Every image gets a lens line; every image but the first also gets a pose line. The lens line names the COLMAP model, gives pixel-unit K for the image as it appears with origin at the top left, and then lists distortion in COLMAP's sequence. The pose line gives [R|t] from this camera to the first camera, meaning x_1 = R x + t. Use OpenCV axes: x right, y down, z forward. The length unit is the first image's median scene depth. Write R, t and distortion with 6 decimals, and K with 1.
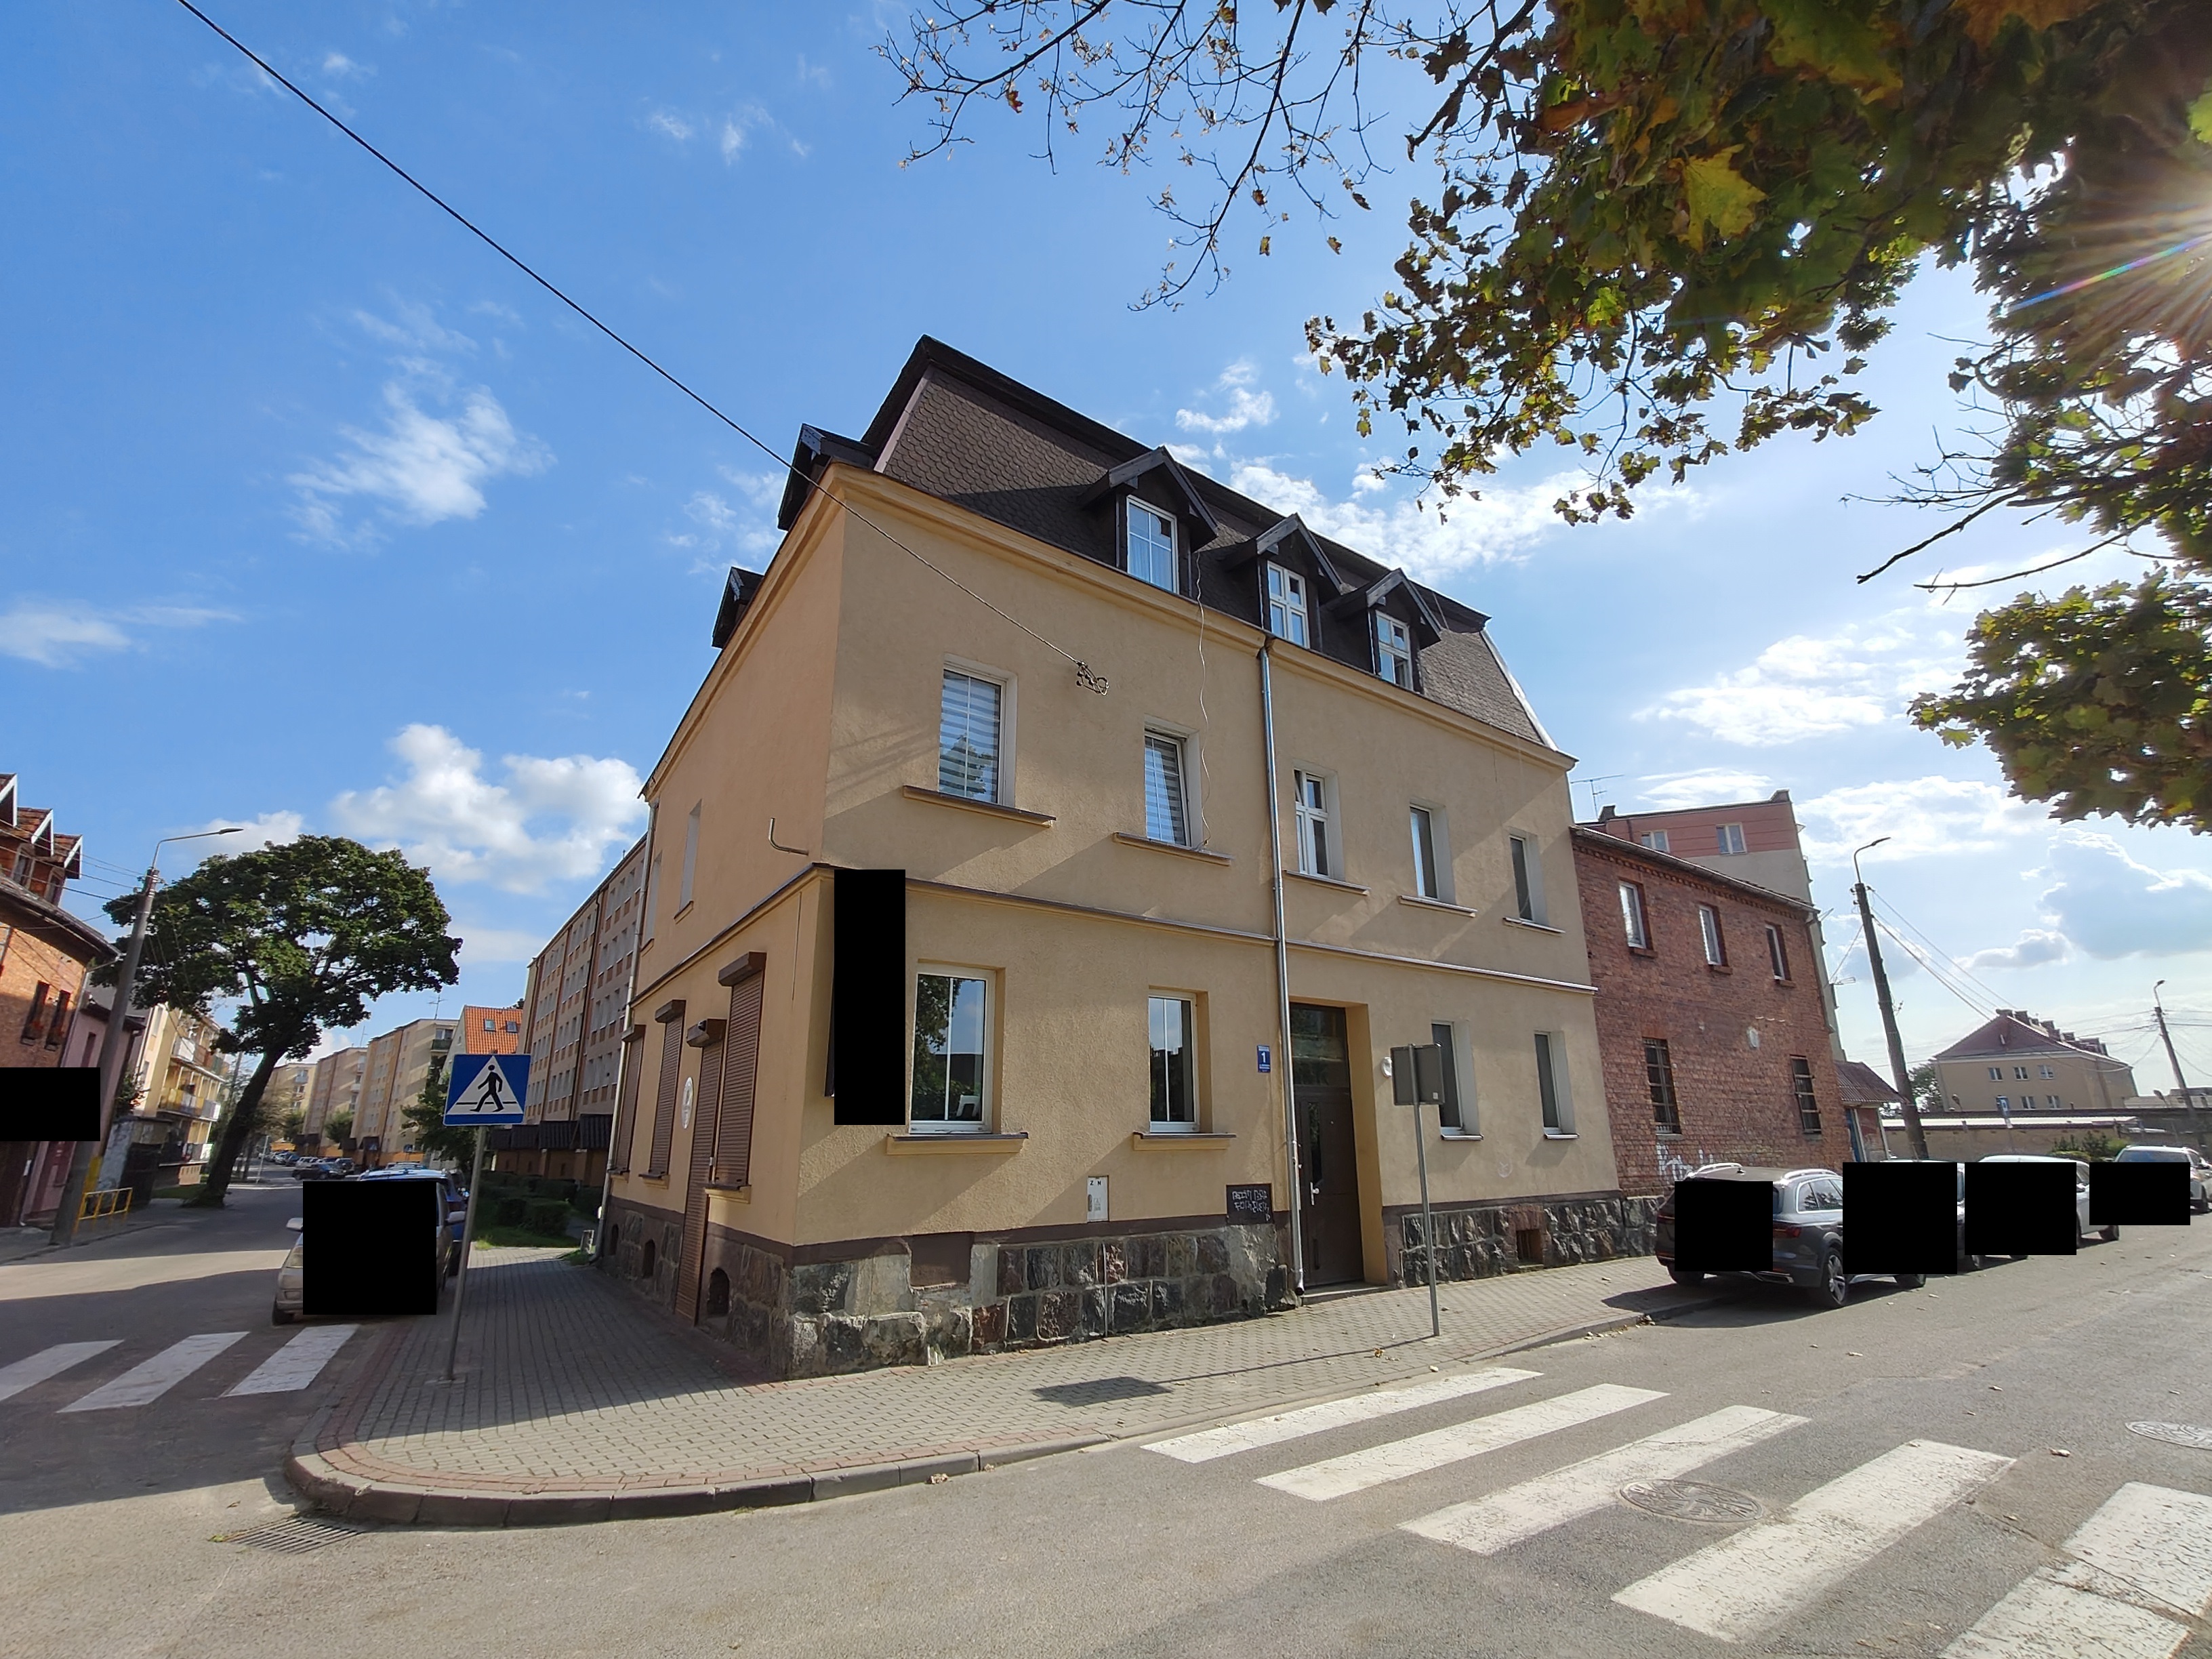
lens RADIAL K [[1038.8, 0, 1110.6], [0, 1038.8, 813.6], [0, 0, 1]] dist [0.000810, 0.000377]
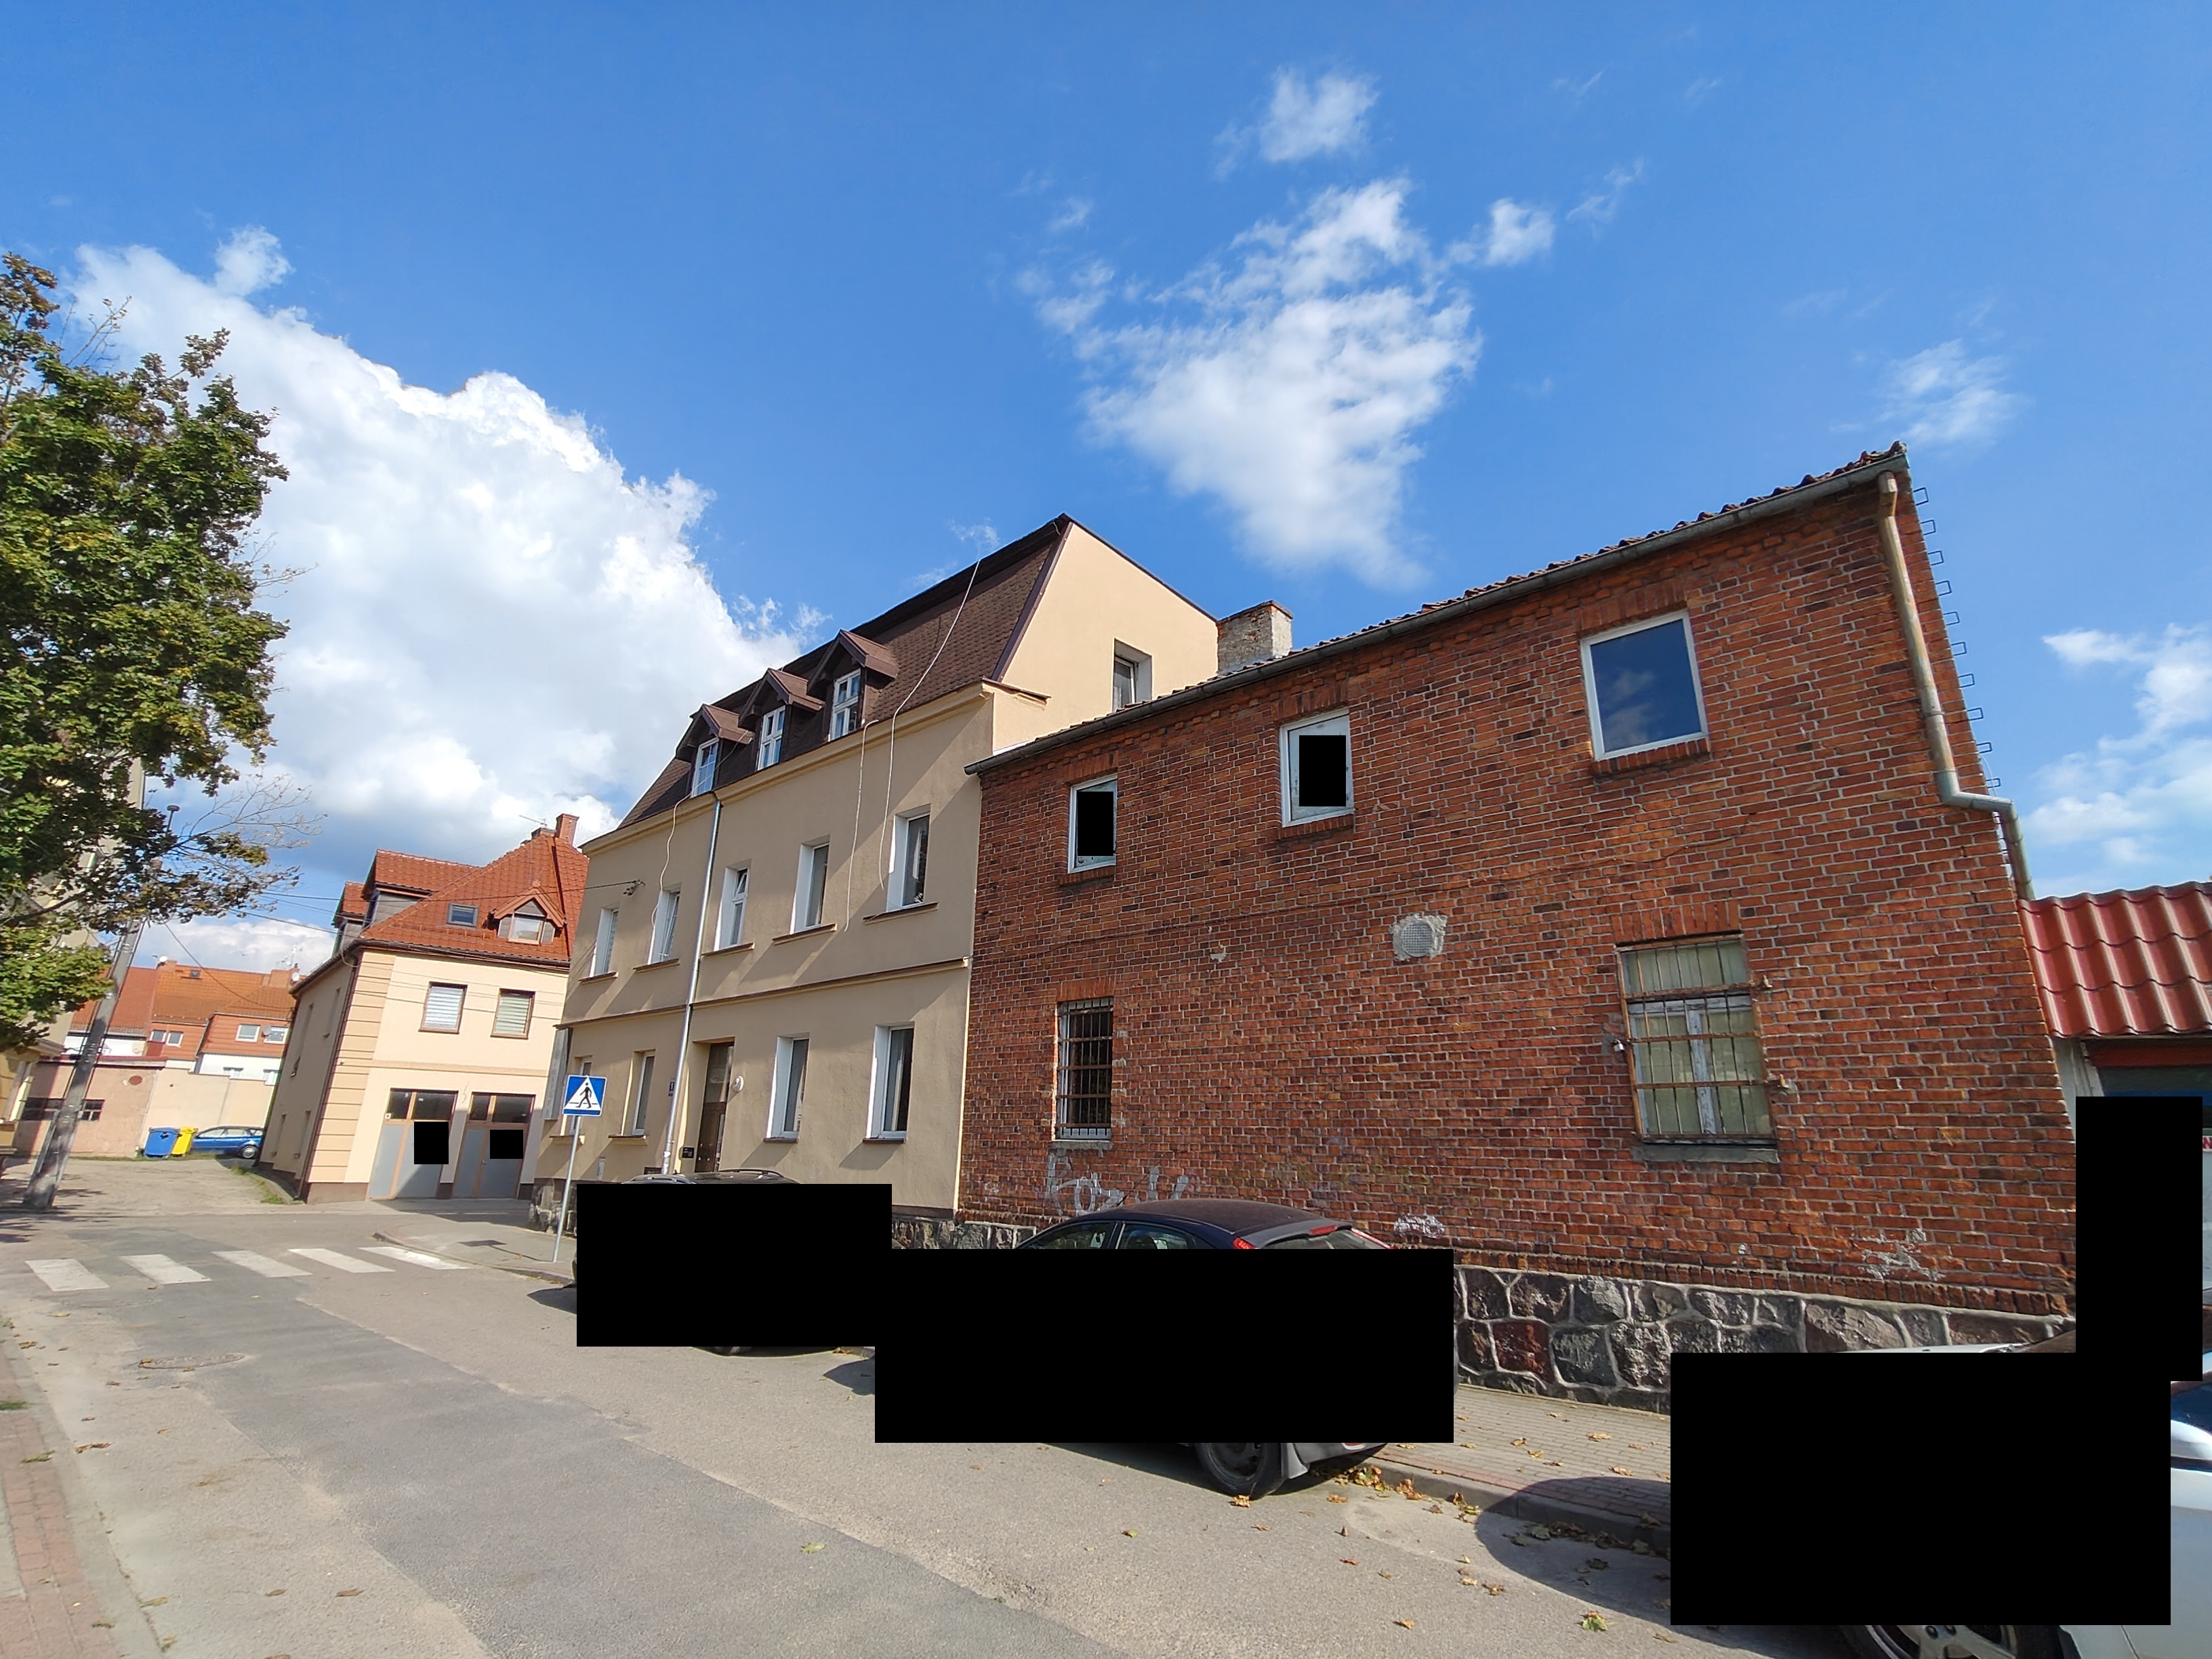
lens RADIAL K [[996.6, 0, 1146.5], [0, 996.6, 836.4], [0, 0, 1]] dist [-0.008520, 0.000023]
pose [[0.211458, -0.286667, -0.934402, 1.870941], [0.277360, 0.934319, -0.223875, 0.437363], [0.937207, -0.211825, 0.277079, 1.407612]]
